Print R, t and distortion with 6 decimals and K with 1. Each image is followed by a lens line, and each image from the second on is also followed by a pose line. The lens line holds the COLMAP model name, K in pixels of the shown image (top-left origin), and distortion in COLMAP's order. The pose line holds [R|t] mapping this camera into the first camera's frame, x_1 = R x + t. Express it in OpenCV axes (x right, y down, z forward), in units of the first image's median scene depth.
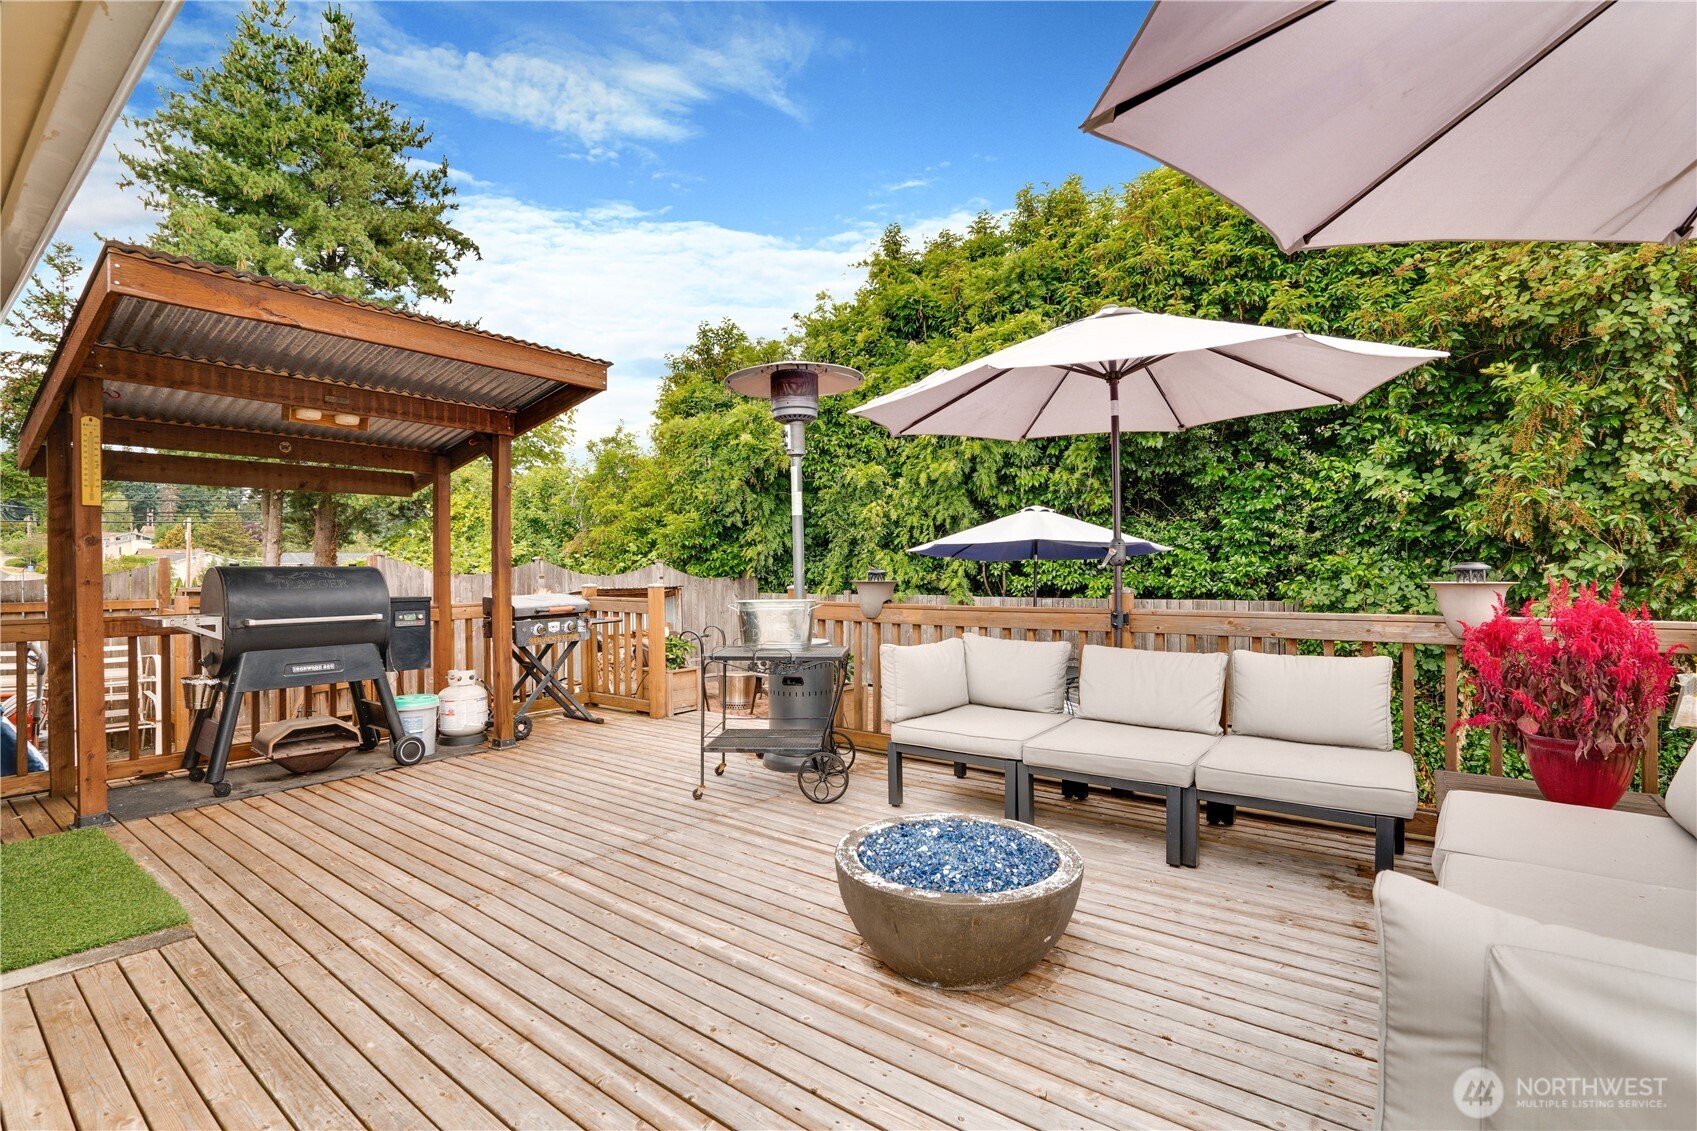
lens RADIAL K [[777.2, 0, 828.3], [0, 777.2, 566.3], [0, 0, 1]] dist [-0.047792, 0.015444]
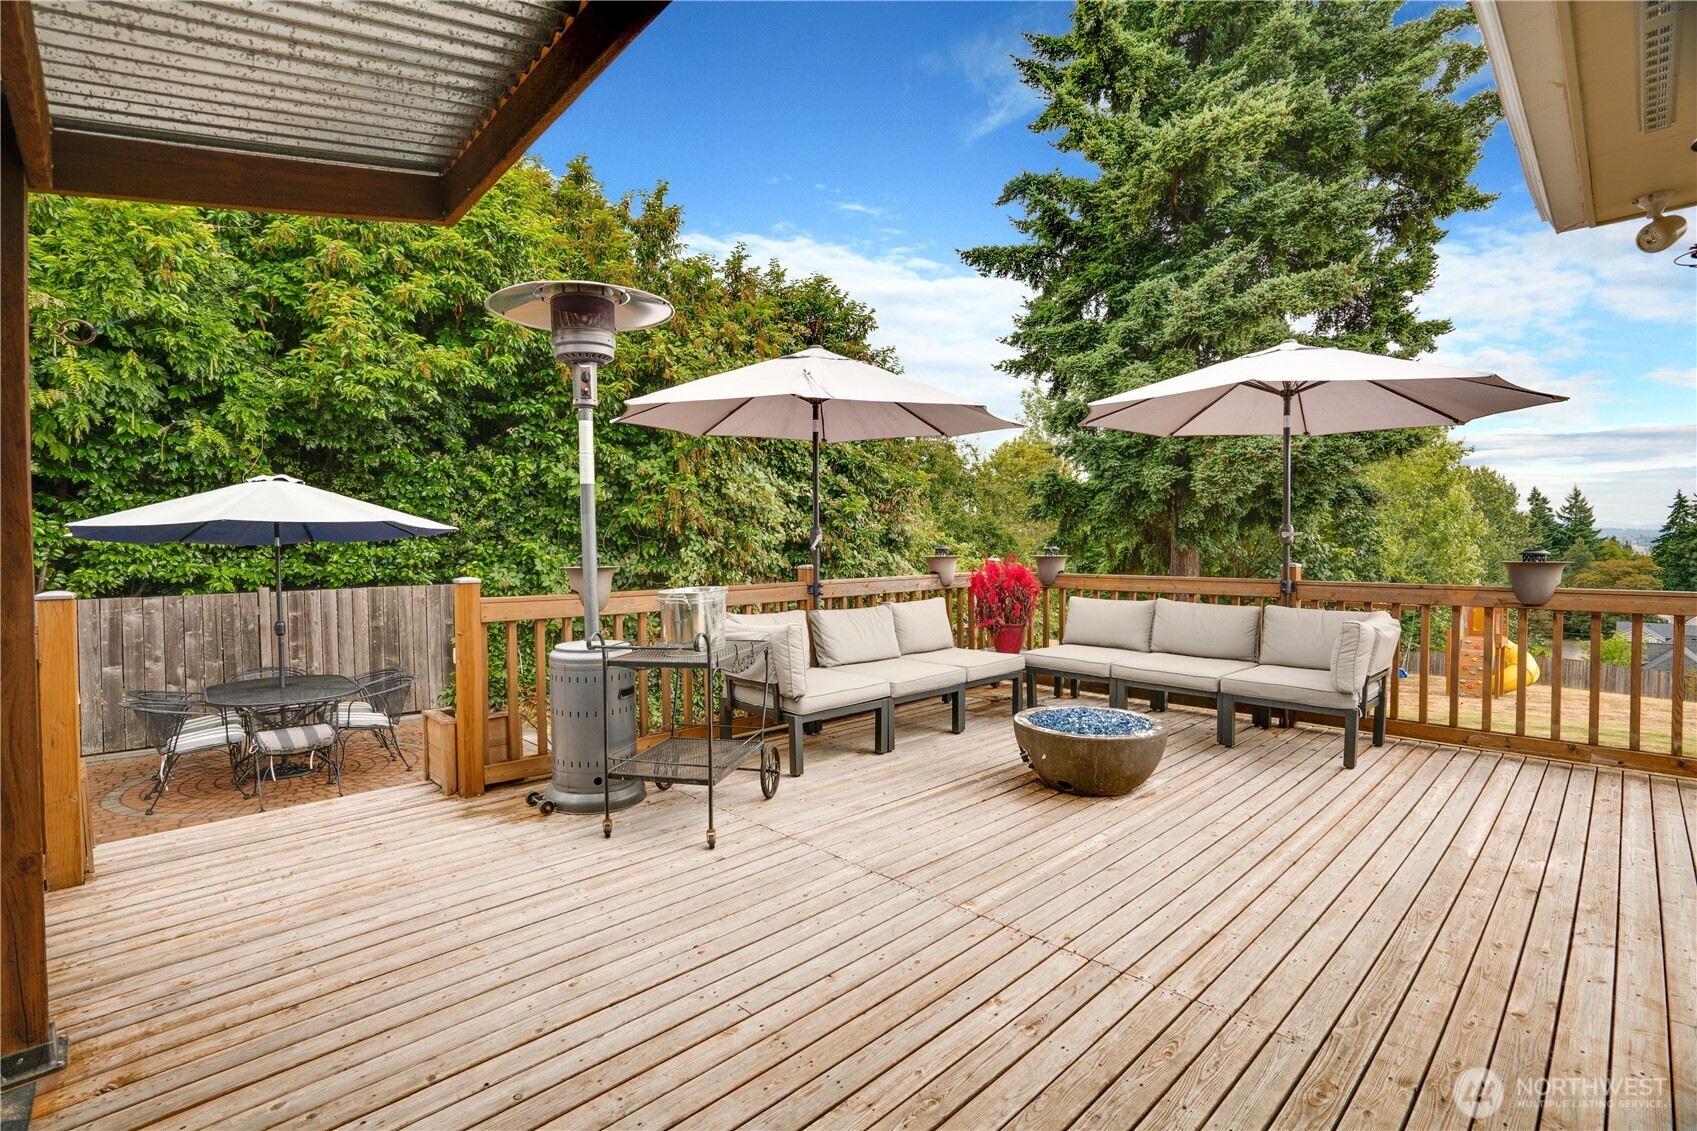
lens RADIAL K [[777.2, 0, 828.3], [0, 777.2, 566.3], [0, 0, 1]] dist [-0.047792, 0.015444]
pose [[0.156073, -0.021547, 0.987511, -0.408228], [0.003804, 0.999768, 0.021213, 0.000222], [-0.987738, 0.000446, 0.156119, 0.341202]]
